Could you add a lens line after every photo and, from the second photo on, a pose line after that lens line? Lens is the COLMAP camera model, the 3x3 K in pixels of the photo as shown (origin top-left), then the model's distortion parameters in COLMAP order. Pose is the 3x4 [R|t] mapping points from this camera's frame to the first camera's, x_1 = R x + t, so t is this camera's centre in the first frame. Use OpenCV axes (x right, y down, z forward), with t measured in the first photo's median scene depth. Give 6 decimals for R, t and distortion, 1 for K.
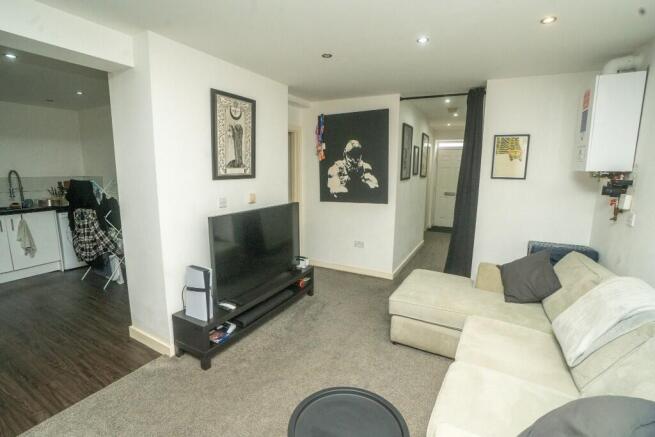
lens RADIAL K [[300.1, 0, 327.5], [0, 300.1, 218.5], [0, 0, 1]] dist [-0.071298, 0.022525]
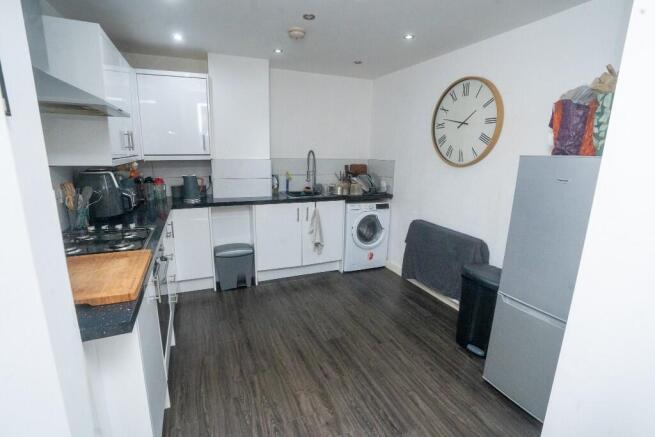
lens RADIAL K [[307.6, 0, 327.5], [0, 307.6, 218.5], [0, 0, 1]] dist [-0.074795, 0.026134]
pose [[0.773948, 0.143006, -0.616891, -0.474294], [-0.113744, 0.989717, 0.086730, -0.051324], [0.622950, 0.003043, 0.782256, 0.303687]]
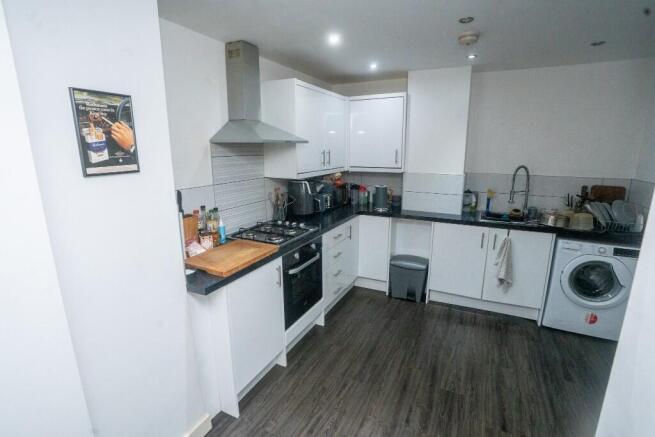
lens RADIAL K [[307.6, 0, 327.5], [0, 307.6, 218.5], [0, 0, 1]] dist [-0.074795, 0.026134]
pose [[0.011659, 0.213000, -0.976983, -0.367311], [-0.157928, 0.965178, 0.208542, -0.125414], [0.987382, 0.151862, 0.044892, 0.521277]]
